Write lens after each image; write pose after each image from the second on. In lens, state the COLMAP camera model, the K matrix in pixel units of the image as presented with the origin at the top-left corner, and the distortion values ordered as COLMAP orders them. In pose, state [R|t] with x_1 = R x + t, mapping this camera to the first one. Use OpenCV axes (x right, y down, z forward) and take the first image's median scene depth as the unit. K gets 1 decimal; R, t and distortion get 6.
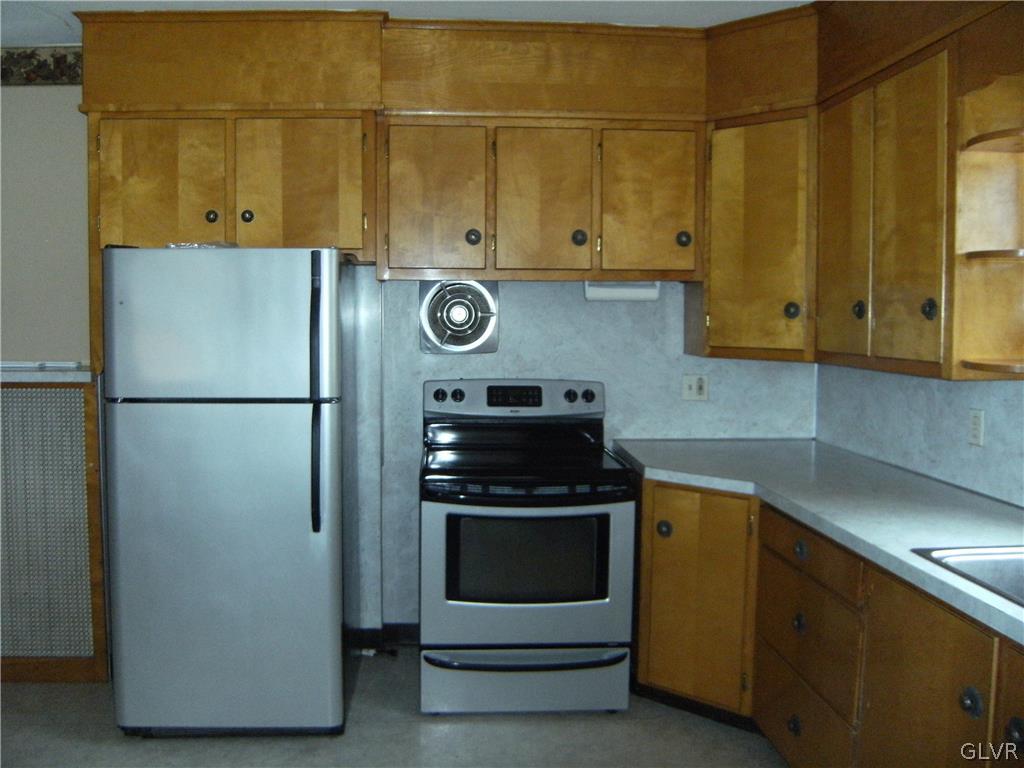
lens RADIAL K [[852.9, 0, 481.8], [0, 852.9, 360.5], [0, 0, 1]] dist [-0.073300, 0.013674]
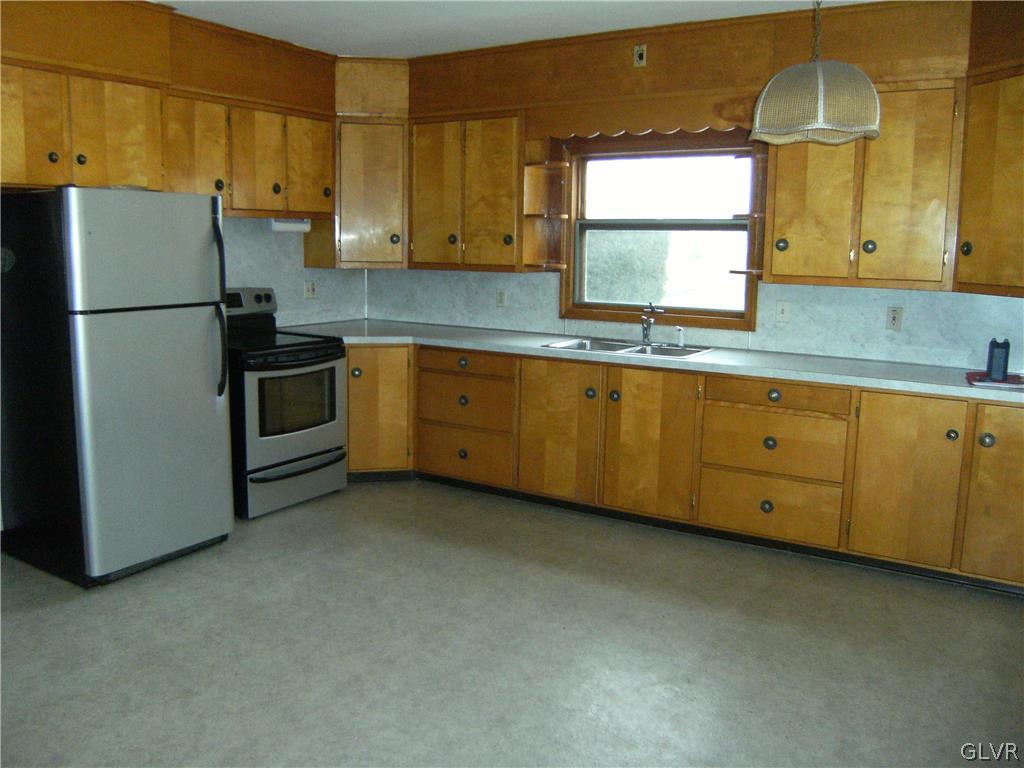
lens RADIAL K [[852.9, 0, 481.8], [0, 852.9, 360.5], [0, 0, 1]] dist [-0.073300, 0.013674]
pose [[0.600395, -0.107922, 0.792388, -0.908449], [0.034786, 0.993439, 0.108947, 0.003094], [-0.798946, -0.037847, 0.600210, -0.176608]]
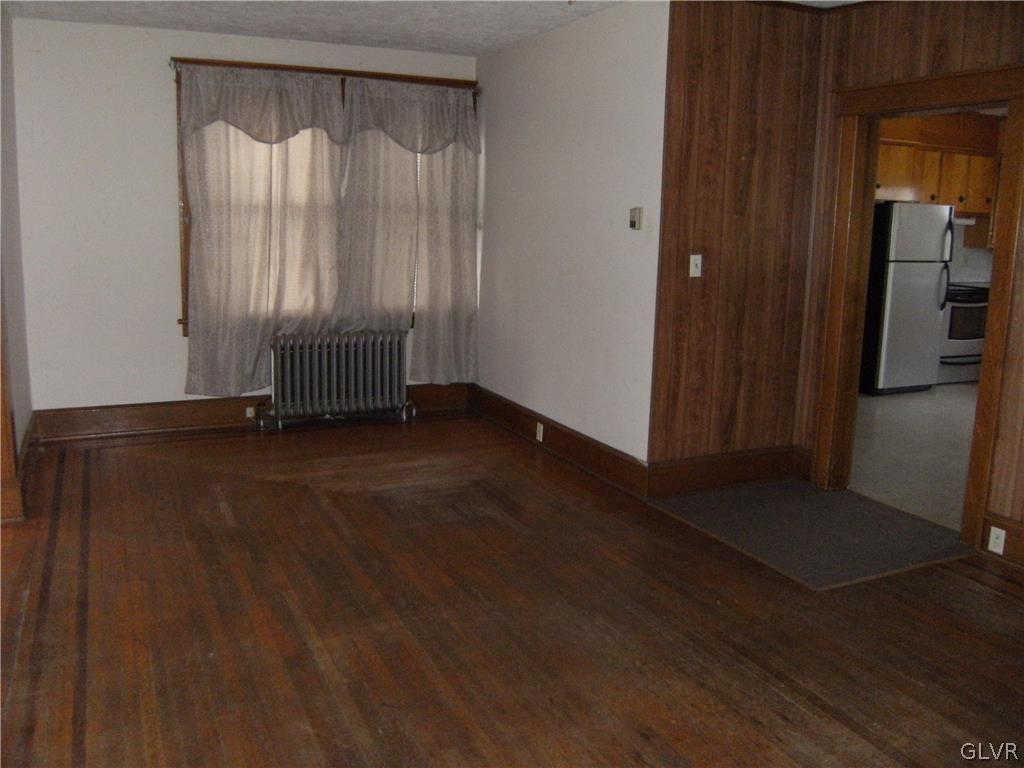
lens RADIAL K [[852.9, 0, 481.8], [0, 852.9, 360.5], [0, 0, 1]] dist [-0.073300, 0.013674]
pose [[0.935454, -0.041352, 0.351022, -2.183980], [0.000832, 0.993387, 0.114808, 0.046598], [-0.353448, -0.107106, 0.929302, -0.857840]]
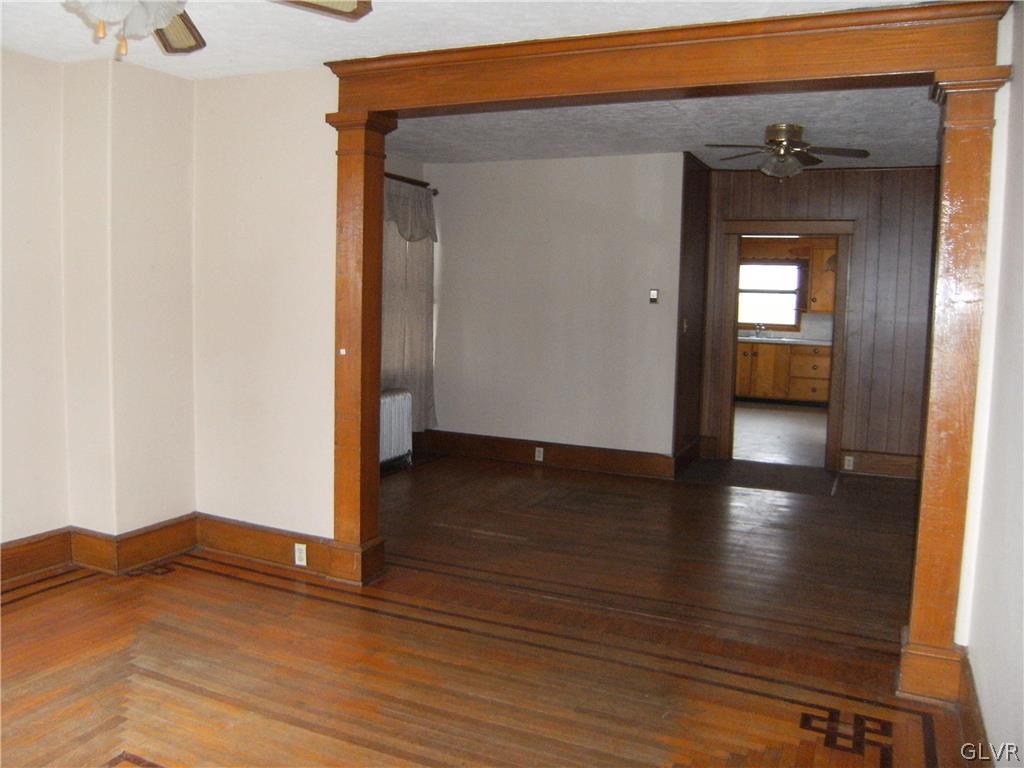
lens RADIAL K [[827.7, 0, 510.9], [0, 827.7, 373.1], [0, 0, 1]] dist [-0.003662, 0.004003]
pose [[0.468714, -0.073703, 0.880270, -3.448306], [0.031705, 0.997275, 0.066617, 0.020261], [-0.882781, -0.003316, 0.469773, -0.293659]]
